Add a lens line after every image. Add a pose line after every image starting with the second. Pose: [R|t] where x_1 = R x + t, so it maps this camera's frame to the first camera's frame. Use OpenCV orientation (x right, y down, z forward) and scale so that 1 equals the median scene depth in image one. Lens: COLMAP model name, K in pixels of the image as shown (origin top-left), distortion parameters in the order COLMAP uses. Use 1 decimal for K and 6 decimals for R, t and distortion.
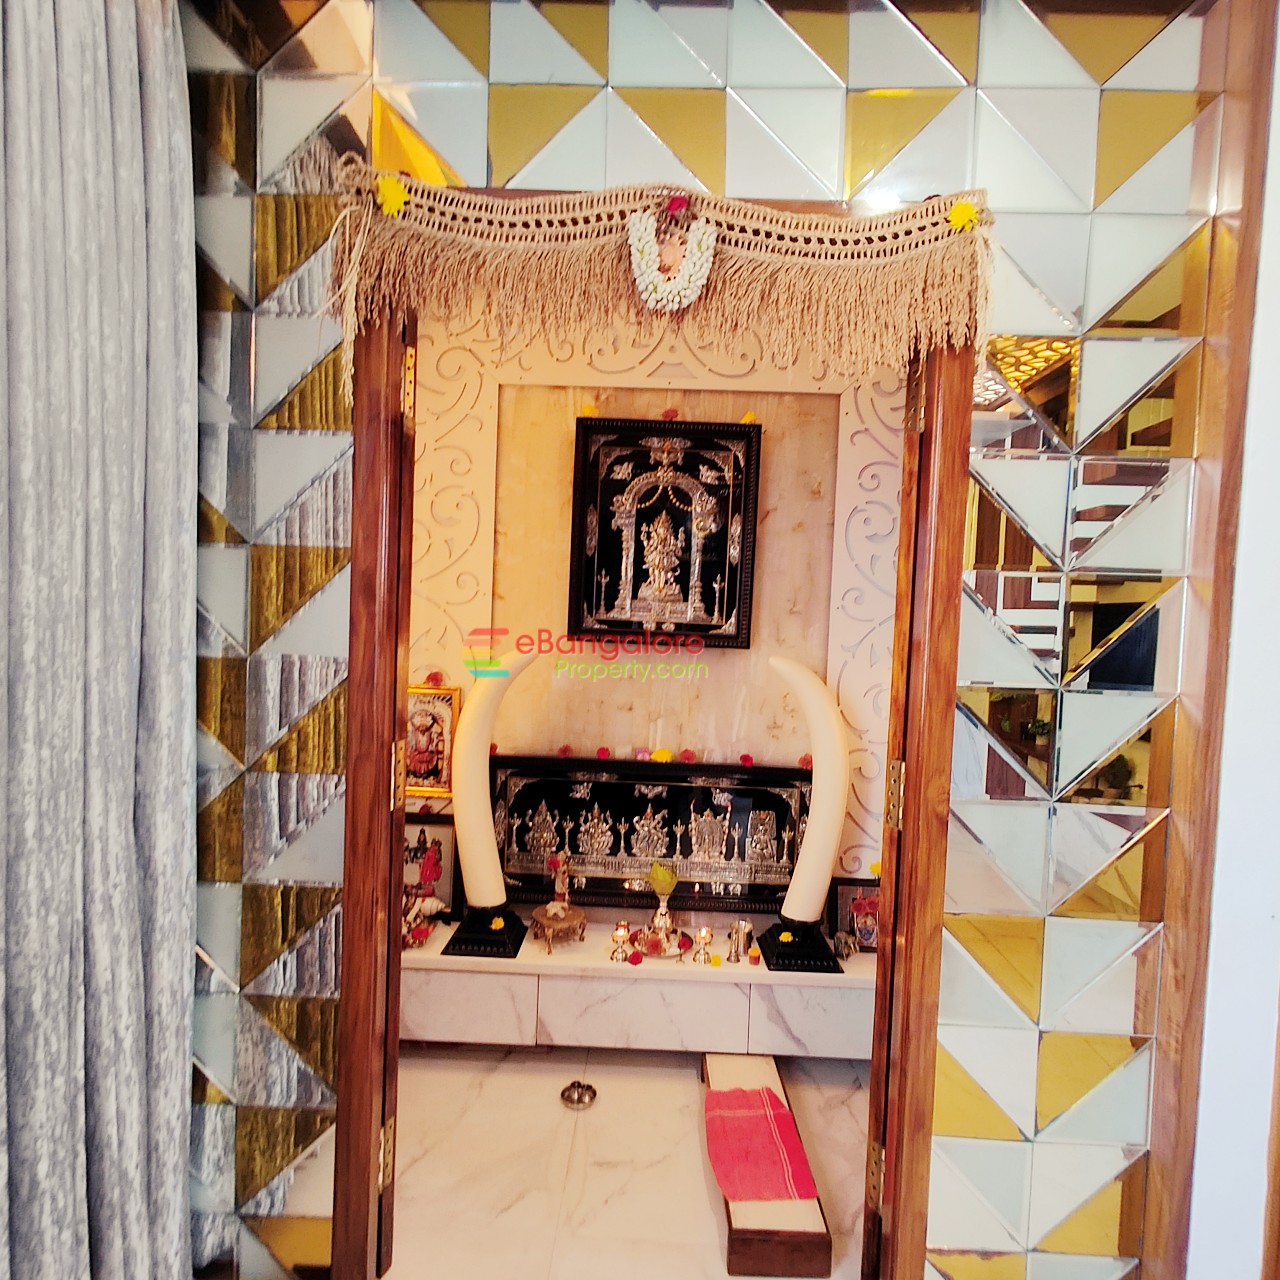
lens RADIAL K [[736.6, 0, 661.1], [0, 736.6, 636.2], [0, 0, 1]] dist [0.000015, 0.000561]
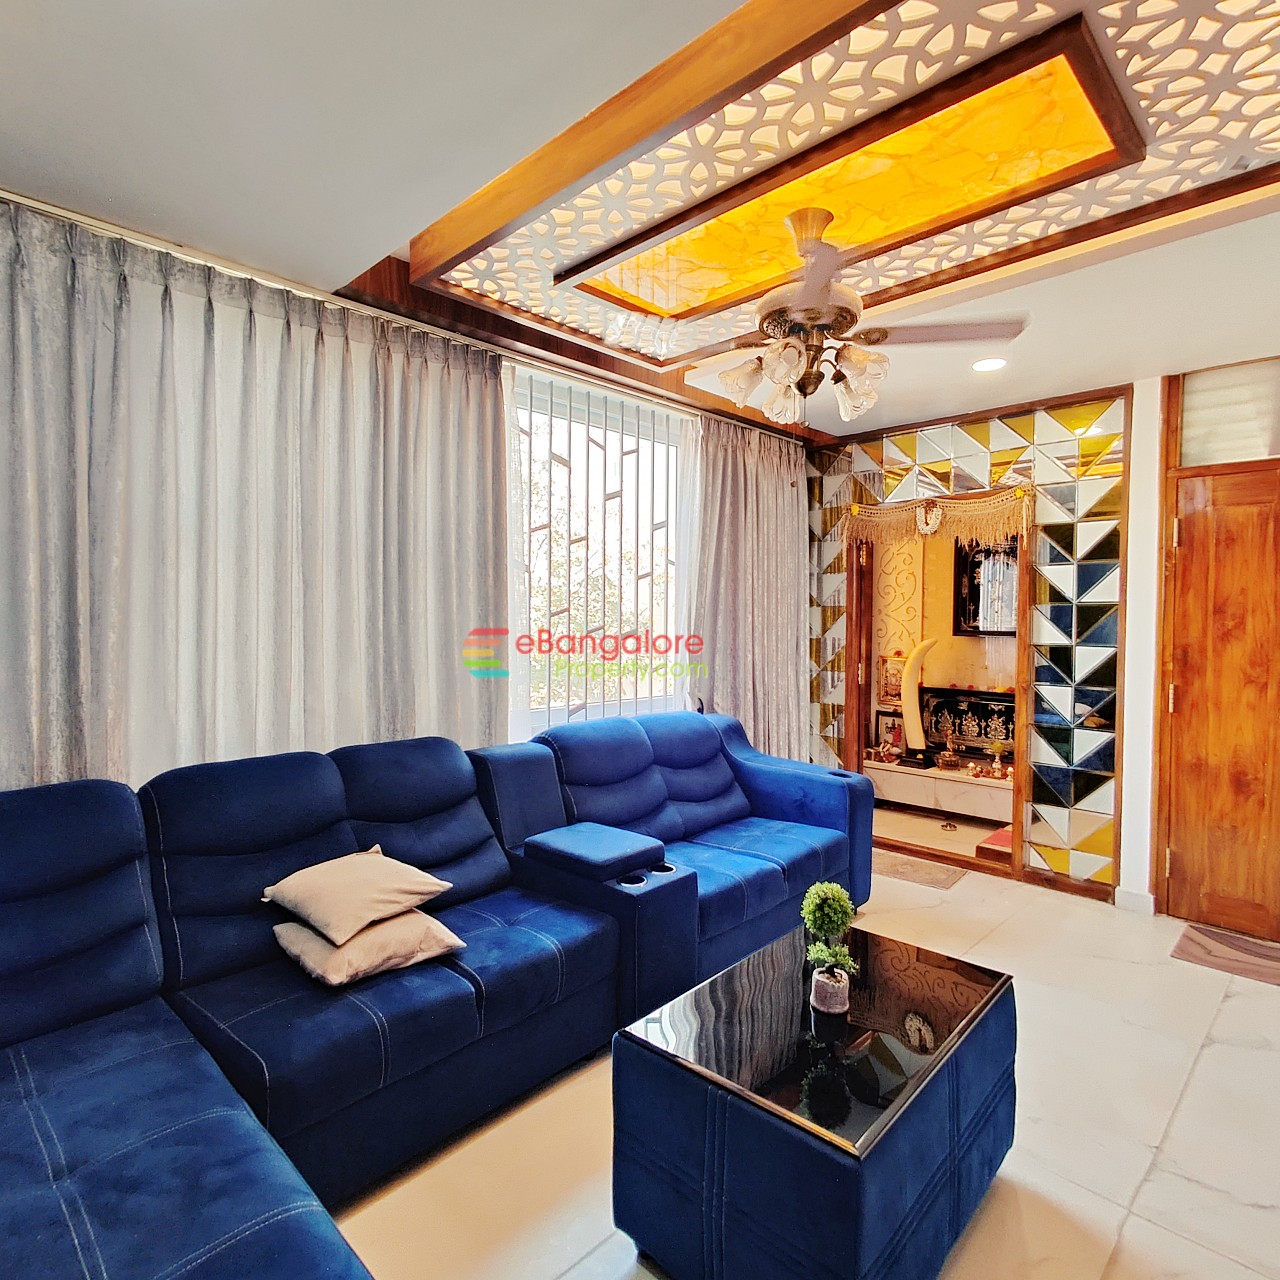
lens RADIAL K [[736.6, 0, 661.1], [0, 736.6, 636.2], [0, 0, 1]] dist [0.000015, 0.000561]
pose [[0.726580, -0.015315, -0.686911, 1.263908], [-0.001117, 0.999724, -0.023471, 0.099567], [0.687081, 0.017821, 0.726363, -2.029662]]
